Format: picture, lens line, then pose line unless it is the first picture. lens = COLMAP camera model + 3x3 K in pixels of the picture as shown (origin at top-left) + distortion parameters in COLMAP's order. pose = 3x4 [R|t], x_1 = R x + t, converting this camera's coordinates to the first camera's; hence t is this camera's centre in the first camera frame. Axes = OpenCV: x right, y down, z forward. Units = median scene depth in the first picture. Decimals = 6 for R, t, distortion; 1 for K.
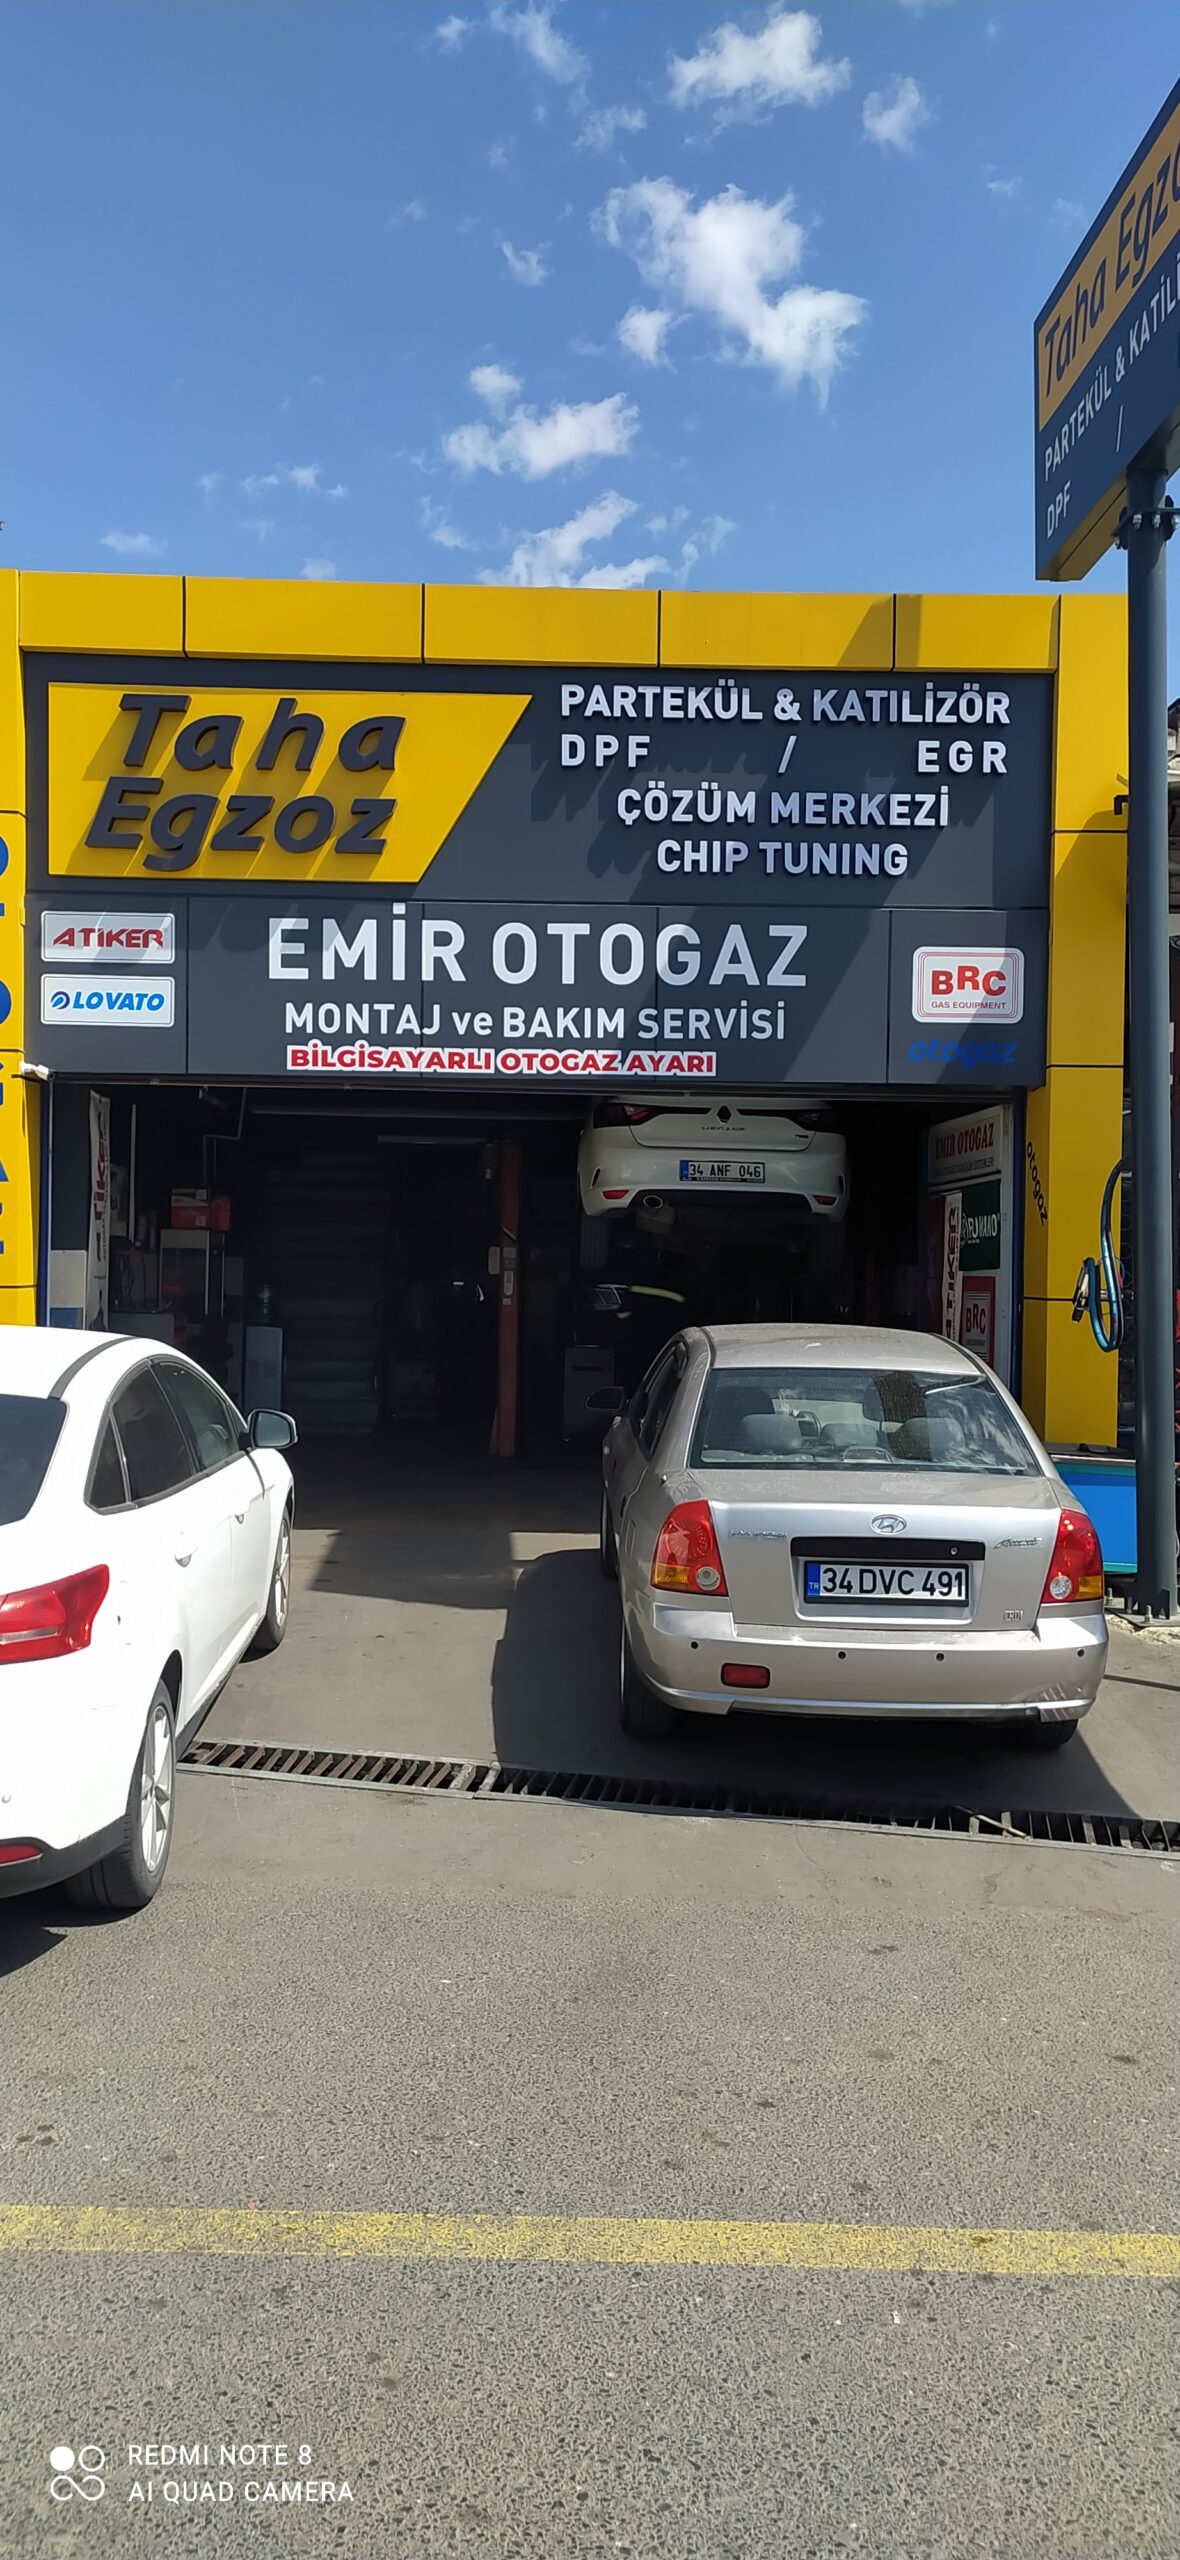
lens RADIAL K [[1936.3, 0, 595.3], [0, 1936.3, 1291.4], [0, 0, 1]] dist [0.073381, -0.039279]
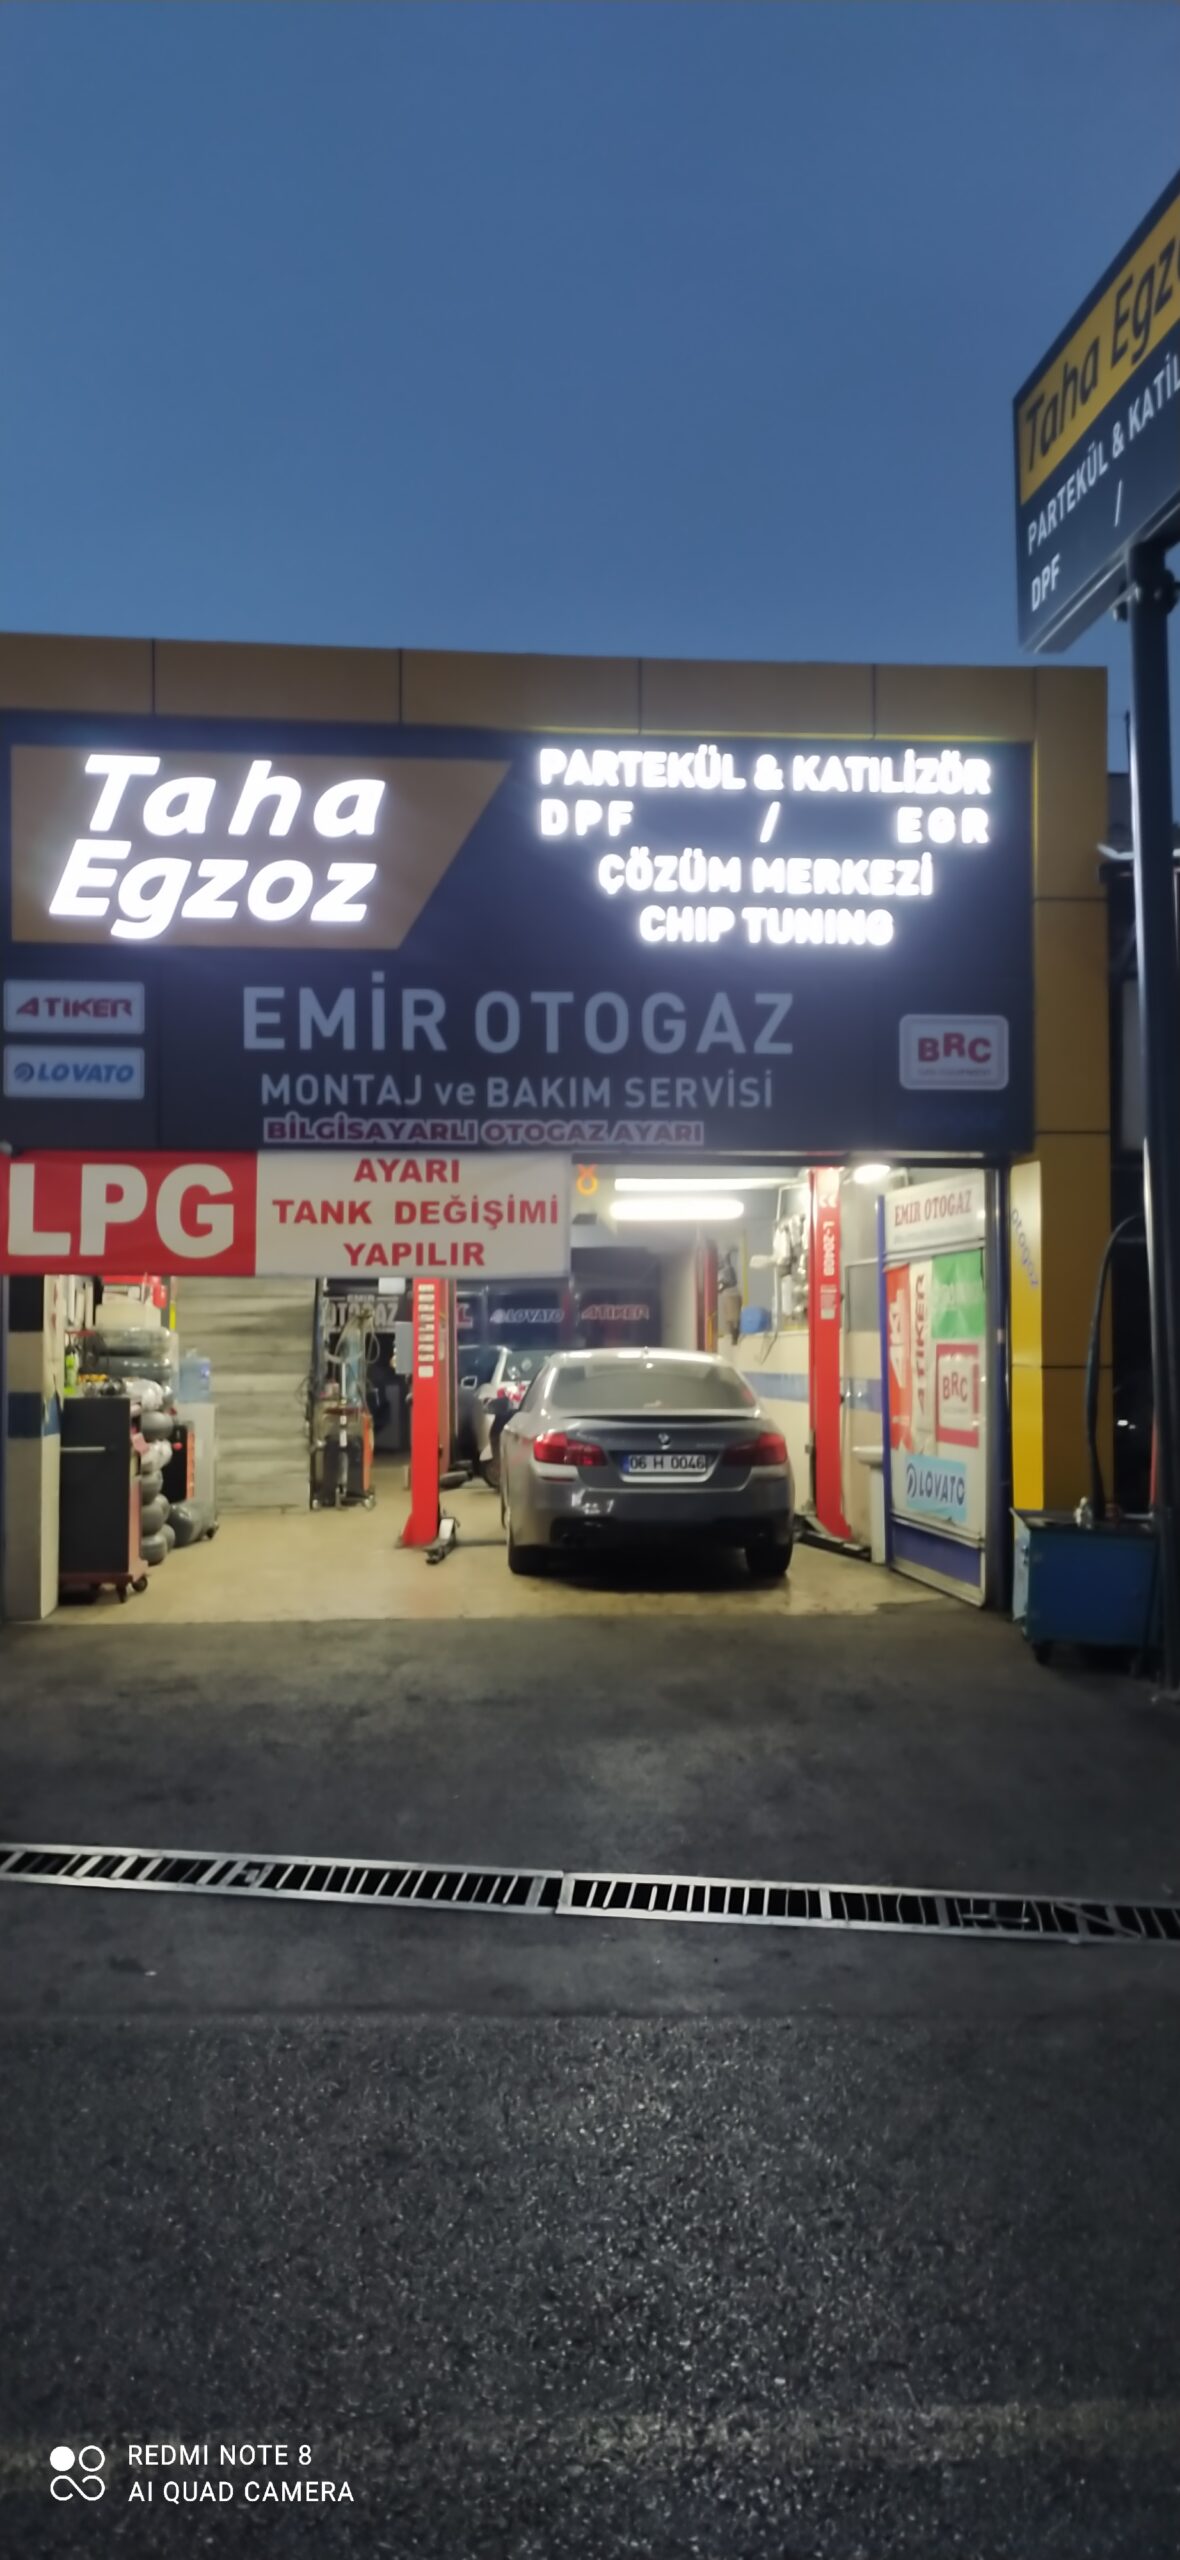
lens RADIAL K [[1936.3, 0, 581.1], [0, 1936.3, 1283.5], [0, 0, 1]] dist [0.073381, -0.039279]
pose [[0.997105, -0.013219, 0.074886, -0.074441], [0.015896, 0.999252, -0.035264, -0.007727], [-0.074363, 0.036352, 0.996568, 0.029647]]
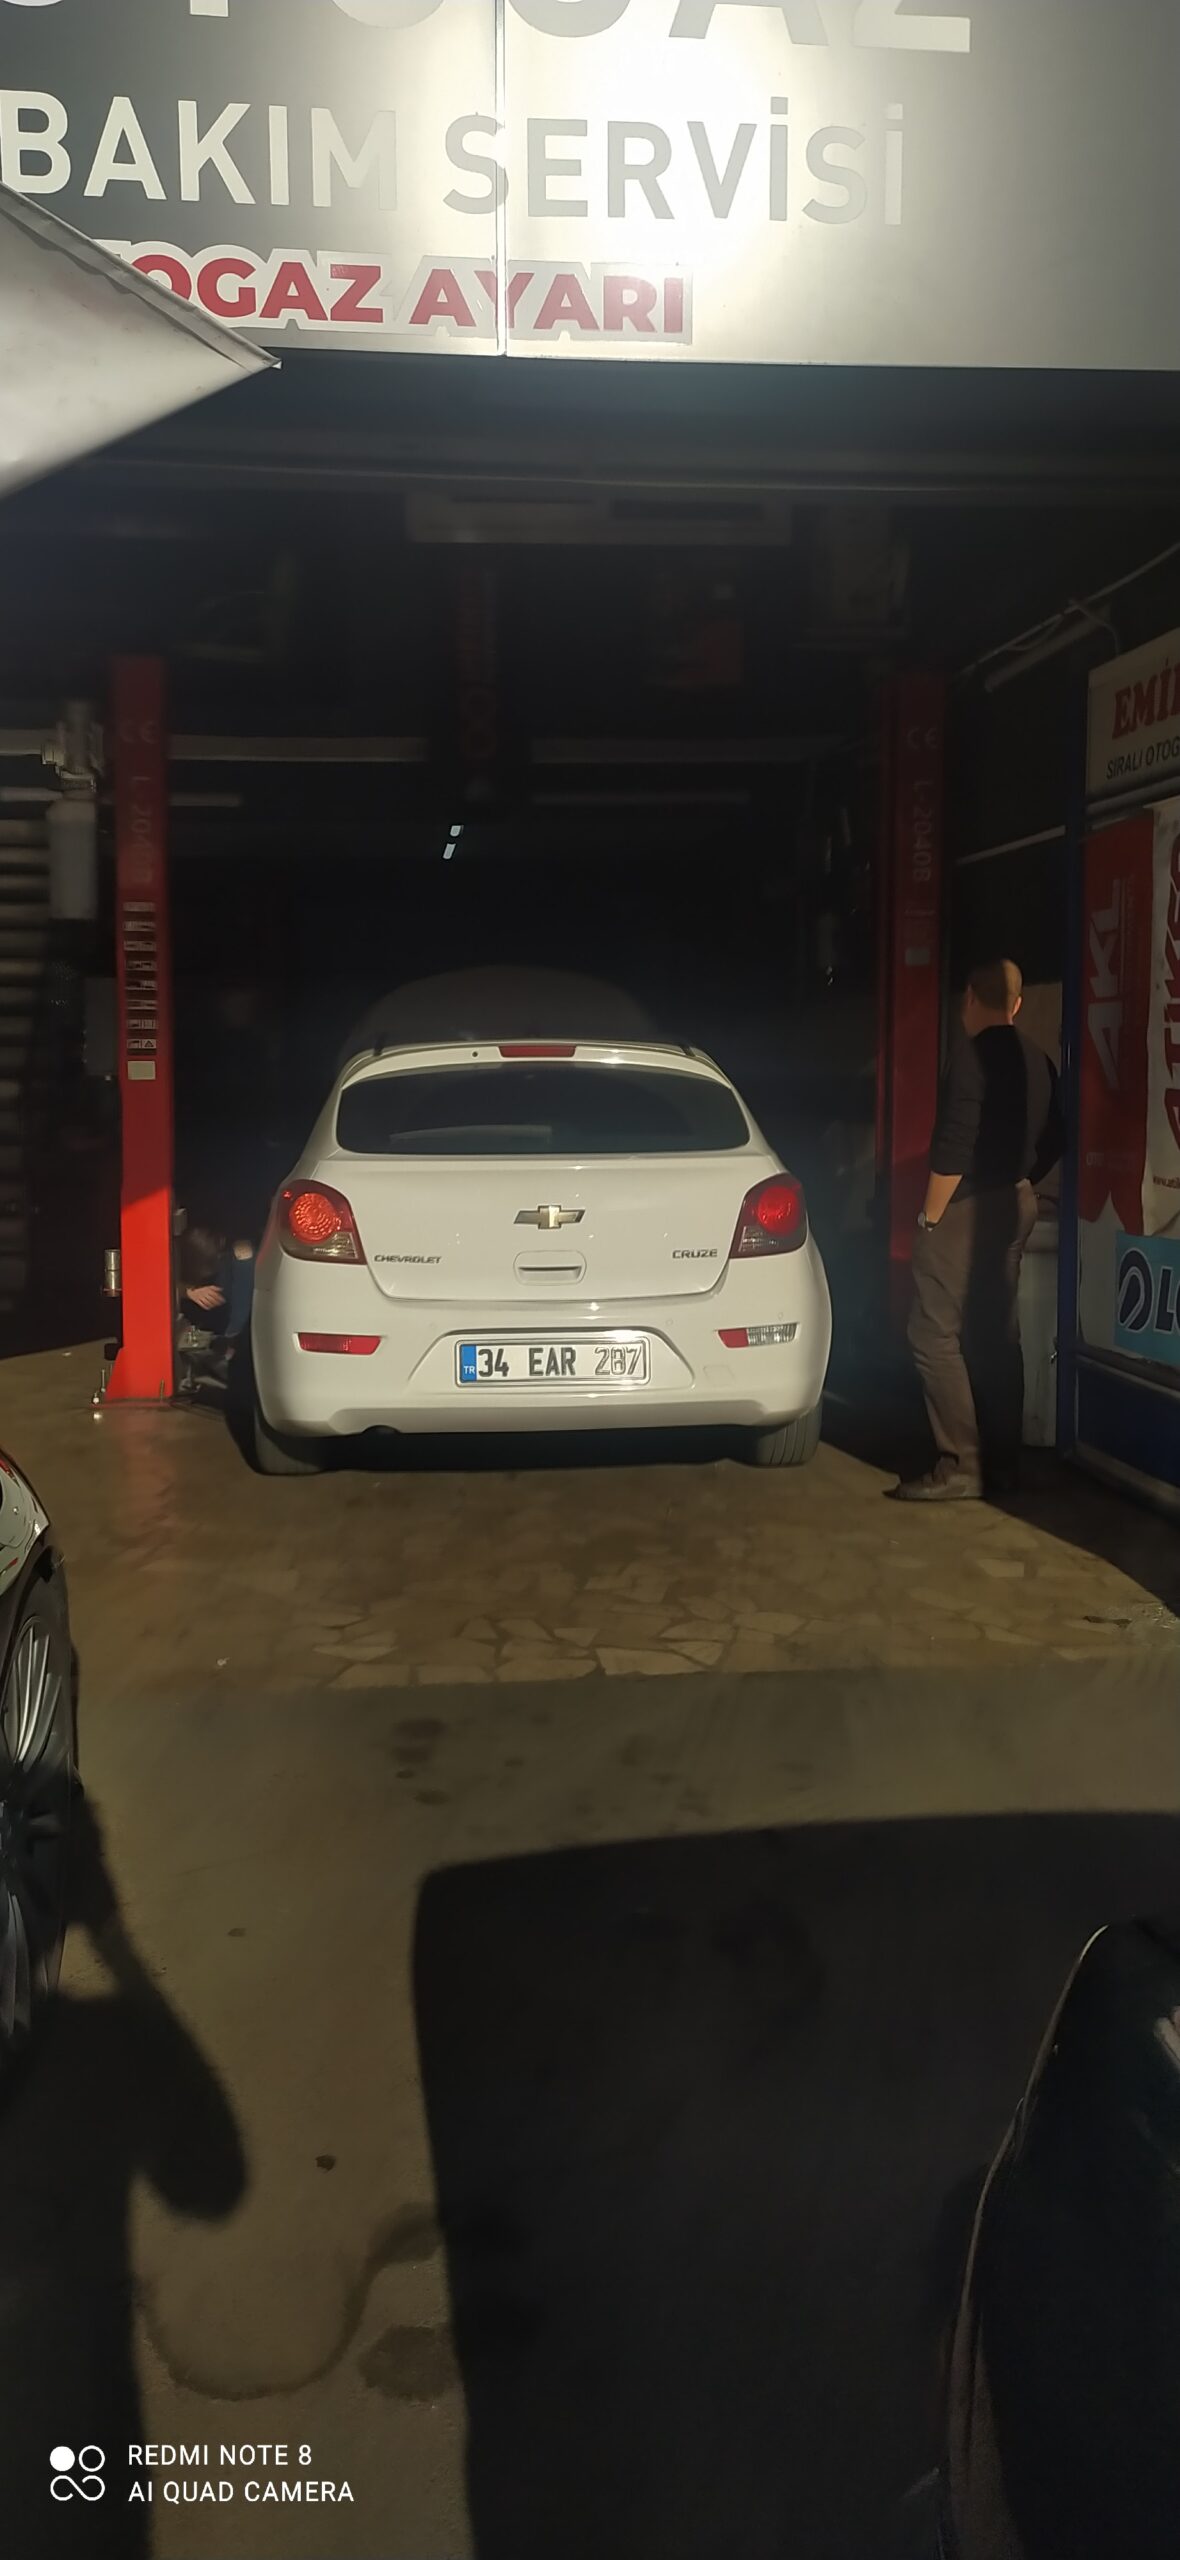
lens RADIAL K [[1936.3, 0, 486.8], [0, 1936.3, 1251.8], [0, 0, 1]] dist [0.073381, -0.039279]
pose [[0.998758, -0.027549, 0.041504, 0.011373], [0.023519, 0.995234, 0.094641, 0.006333], [-0.043914, -0.093548, 0.994646, 0.672459]]
